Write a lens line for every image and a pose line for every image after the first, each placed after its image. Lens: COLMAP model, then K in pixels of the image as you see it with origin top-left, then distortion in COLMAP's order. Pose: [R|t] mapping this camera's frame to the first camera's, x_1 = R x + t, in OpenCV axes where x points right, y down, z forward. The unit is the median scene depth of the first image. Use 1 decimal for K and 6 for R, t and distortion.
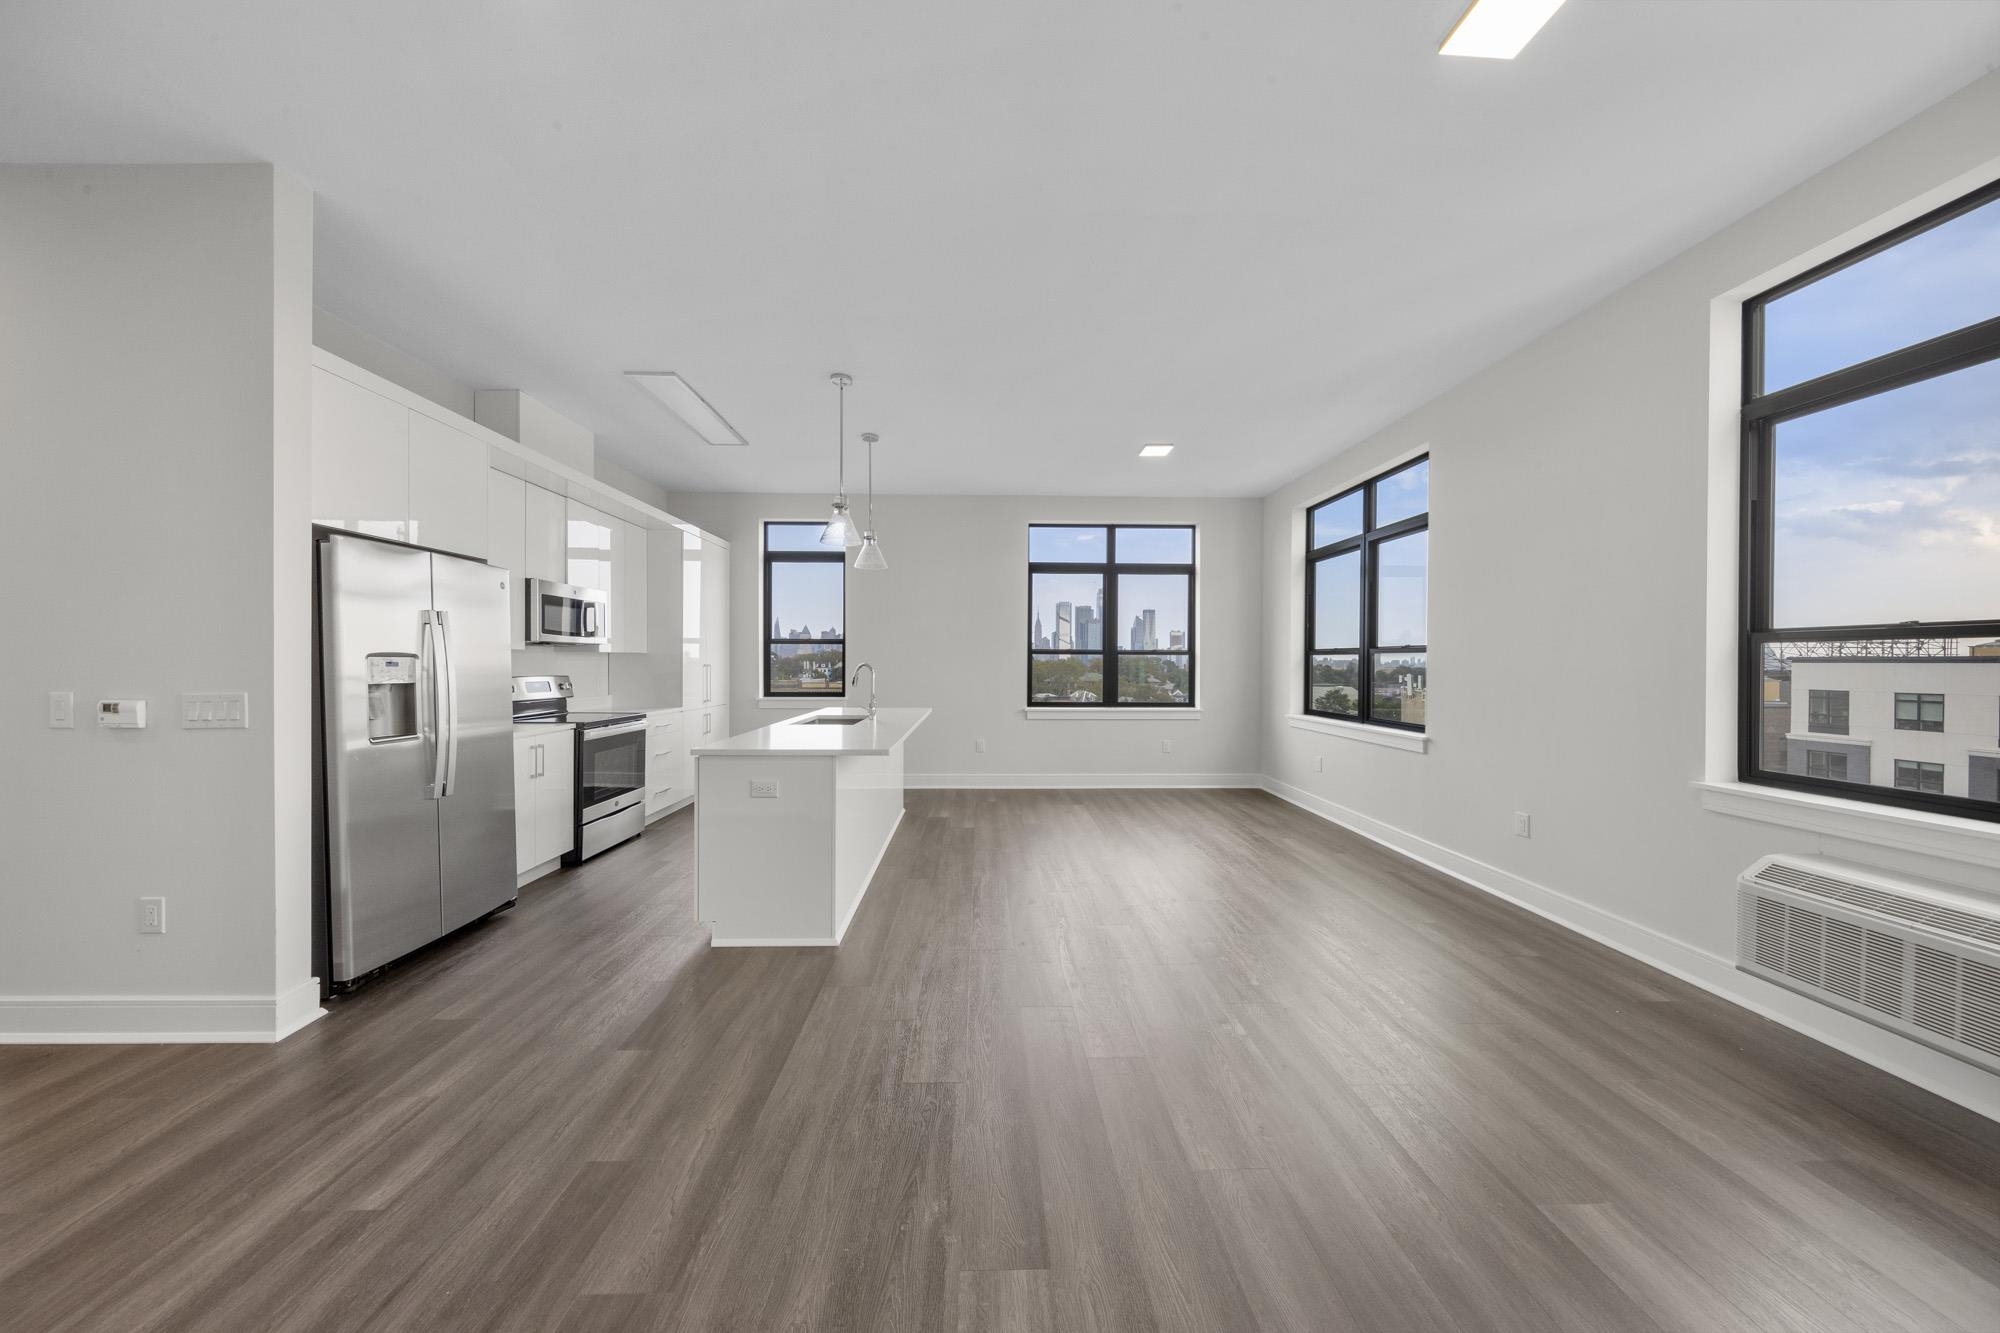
lens RADIAL K [[635.8, 0, 987.7], [0, 635.8, 664.1], [0, 0, 1]] dist [0.001231, -0.000660]
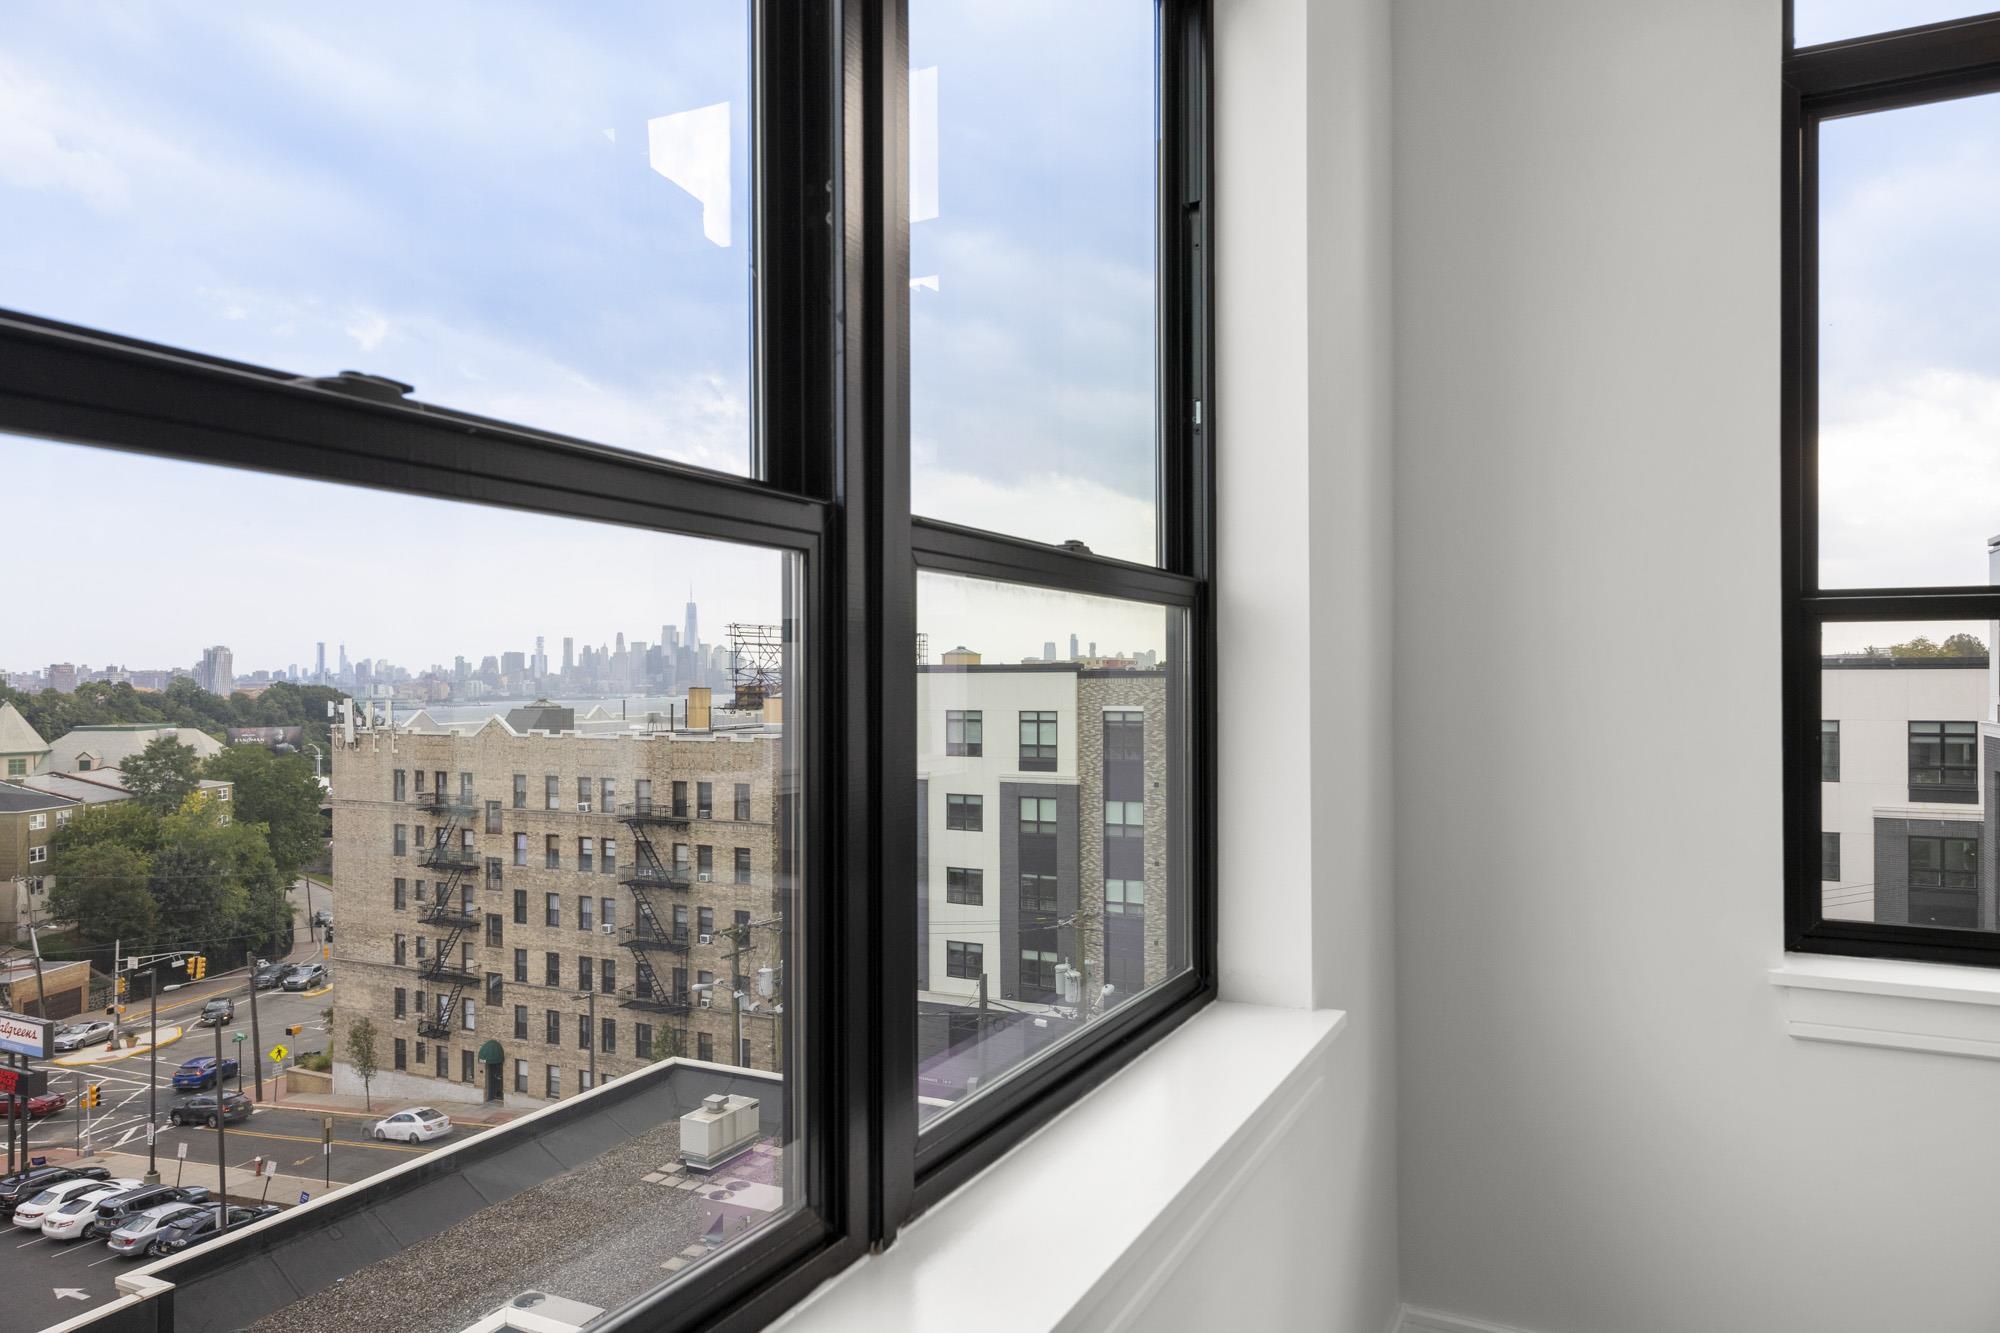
lens RADIAL K [[1306.0, 0, 971.5], [0, 1306.0, 668.4], [0, 0, 1]] dist [0.003702, -0.000632]
pose [[0.471640, 0.000423, 0.881791, 0.068266], [0.006510, 0.999971, -0.003962, -0.001453], [-0.881767, 0.007609, 0.471624, 1.045455]]
